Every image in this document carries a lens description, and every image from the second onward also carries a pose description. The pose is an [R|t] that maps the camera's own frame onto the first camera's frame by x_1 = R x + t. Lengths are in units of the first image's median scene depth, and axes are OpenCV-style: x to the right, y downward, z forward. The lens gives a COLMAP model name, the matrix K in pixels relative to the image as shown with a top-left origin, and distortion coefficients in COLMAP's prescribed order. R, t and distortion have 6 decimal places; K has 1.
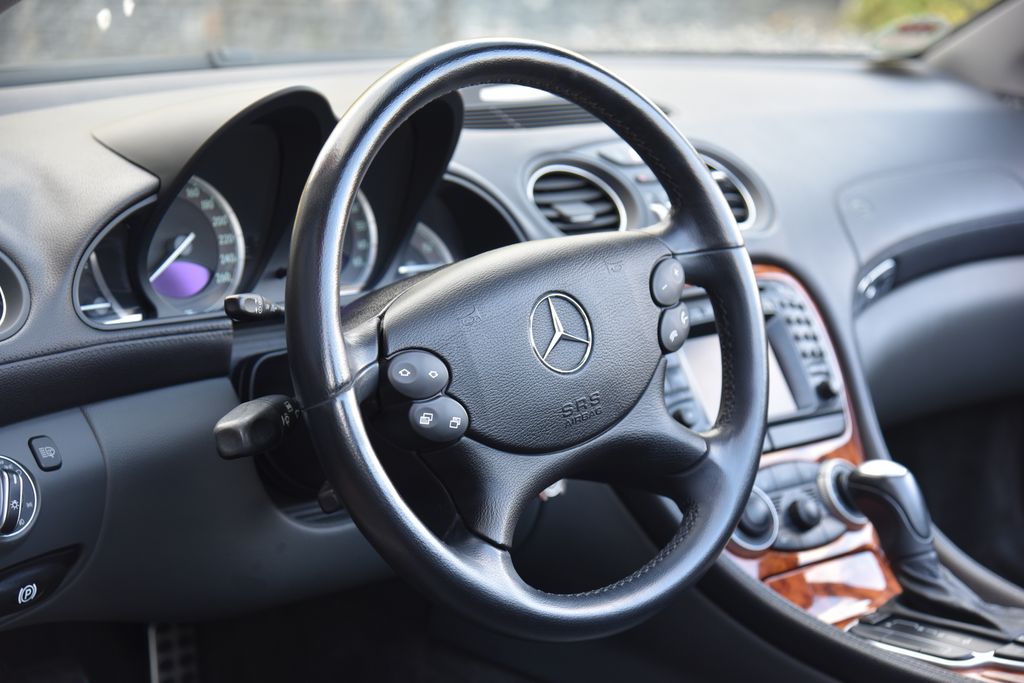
lens RADIAL K [[2286.5, 0, 512.0], [0, 2286.5, 341.5], [0, 0, 1]] dist [0.514023, 0.117737]
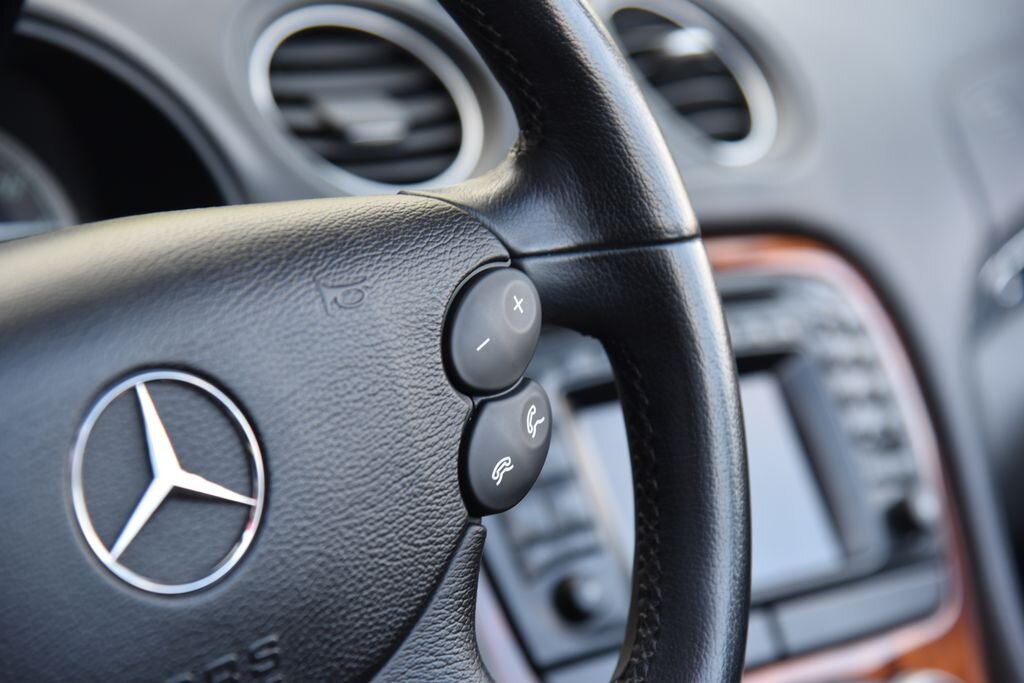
lens RADIAL K [[3237.4, 0, 512.0], [0, 3237.4, 341.5], [0, 0, 1]] dist [1.019543, -1.372802]
pose [[0.999496, 0.030595, 0.008518, 0.064598], [-0.030837, 0.999078, 0.029856, -0.039458], [-0.007596, -0.030104, 0.999518, 0.435608]]
